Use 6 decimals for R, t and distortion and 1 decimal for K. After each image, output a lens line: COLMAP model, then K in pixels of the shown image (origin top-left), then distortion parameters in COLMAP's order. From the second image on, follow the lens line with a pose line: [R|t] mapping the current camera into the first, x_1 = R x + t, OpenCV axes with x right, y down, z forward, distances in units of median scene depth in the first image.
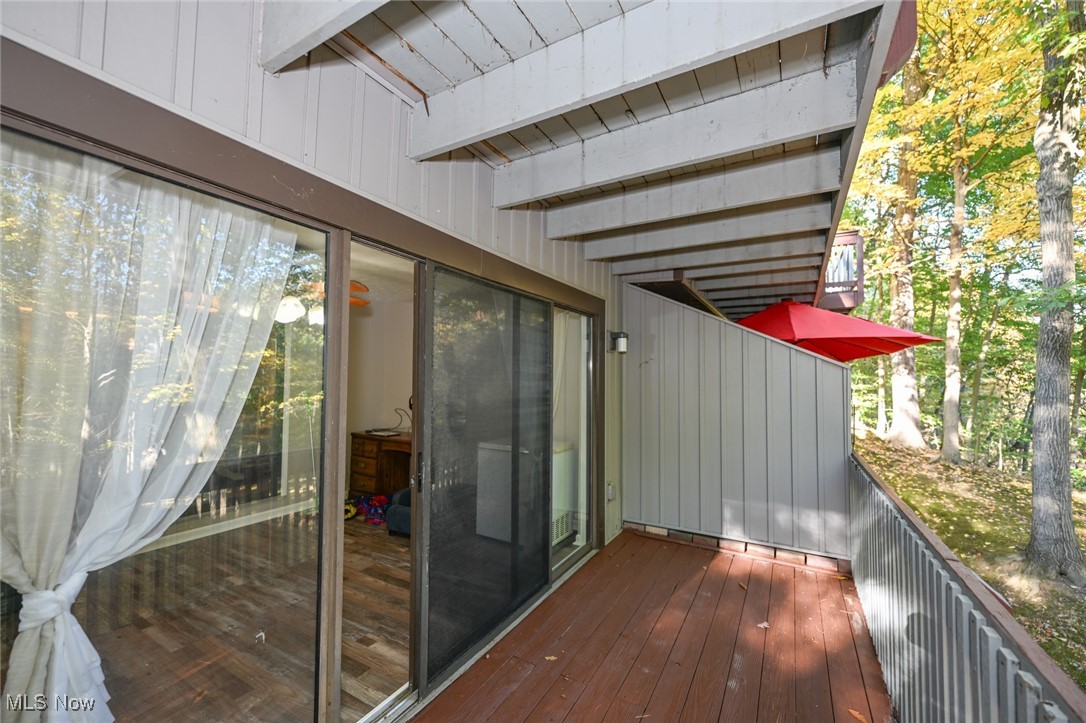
lens RADIAL K [[429.2, 0, 544.9], [0, 429.2, 359.6], [0, 0, 1]] dist [-0.001292, -0.000158]
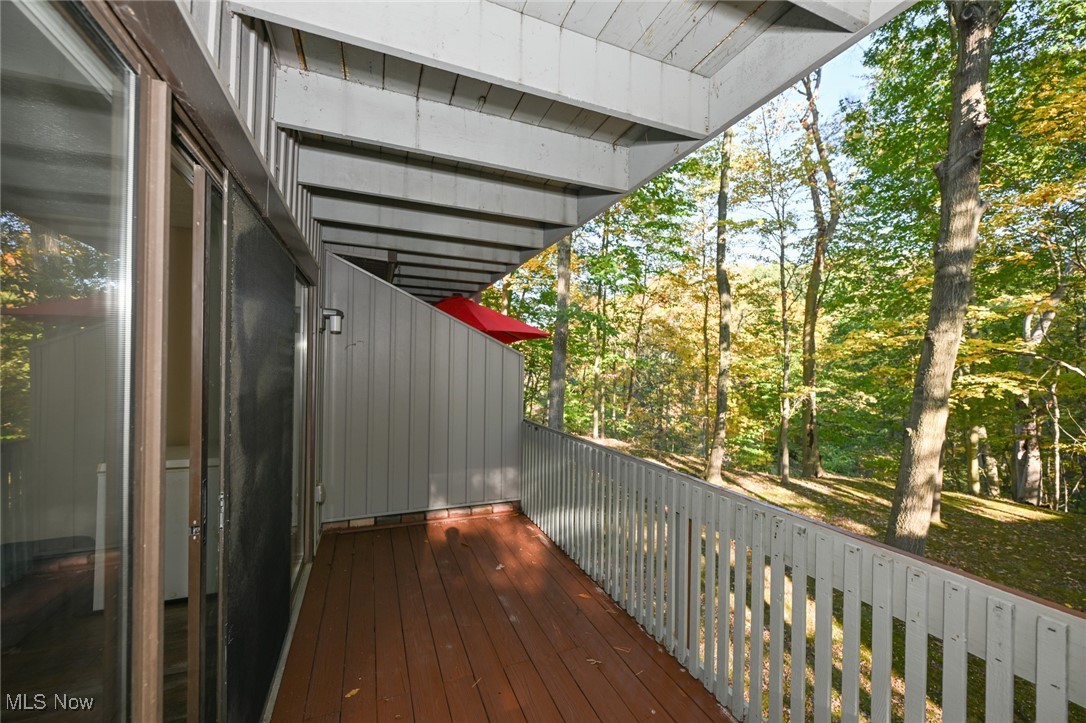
lens RADIAL K [[429.2, 0, 543.0], [0, 429.2, 362.1], [0, 0, 1]] dist [-0.001292, -0.000158]
pose [[0.606454, 0.008131, 0.795077, -0.300522], [-0.048944, 0.998433, 0.027122, -0.001423], [-0.793611, -0.055362, 0.605902, 0.151022]]
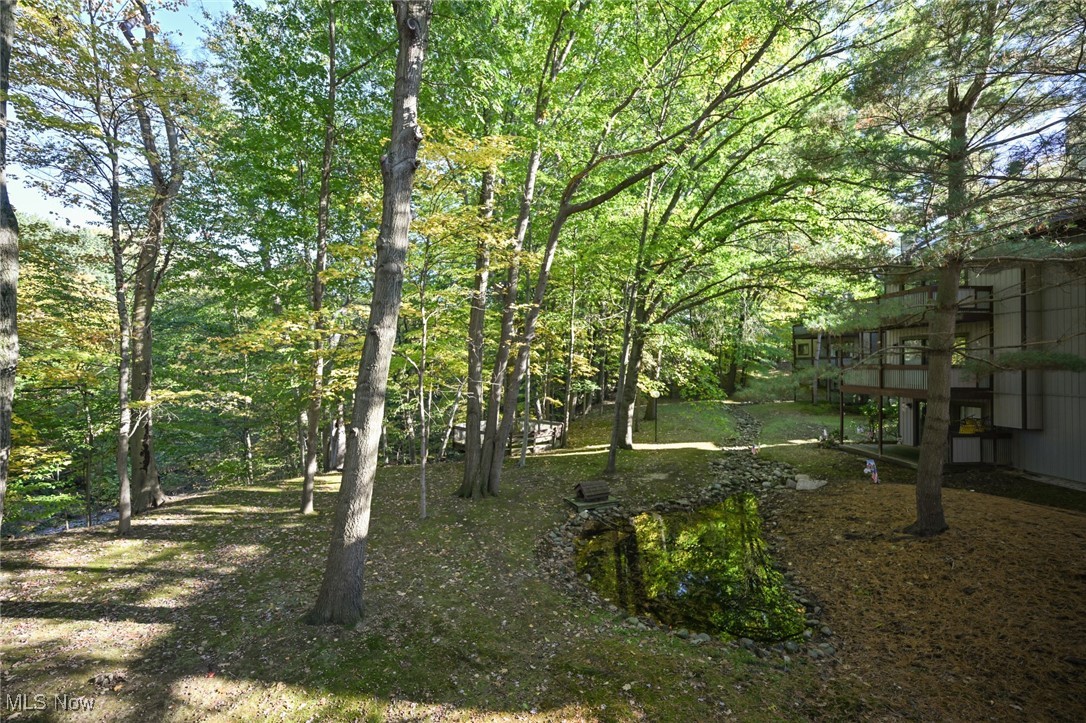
lens RADIAL K [[429.2, 0, 544.8], [0, 429.2, 362.9], [0, 0, 1]] dist [-0.001292, -0.000158]
pose [[-0.677389, -0.002057, 0.735622, 0.594841], [-0.037576, 0.998787, -0.031810, 0.030444], [-0.734665, -0.049189, -0.676644, 0.812912]]
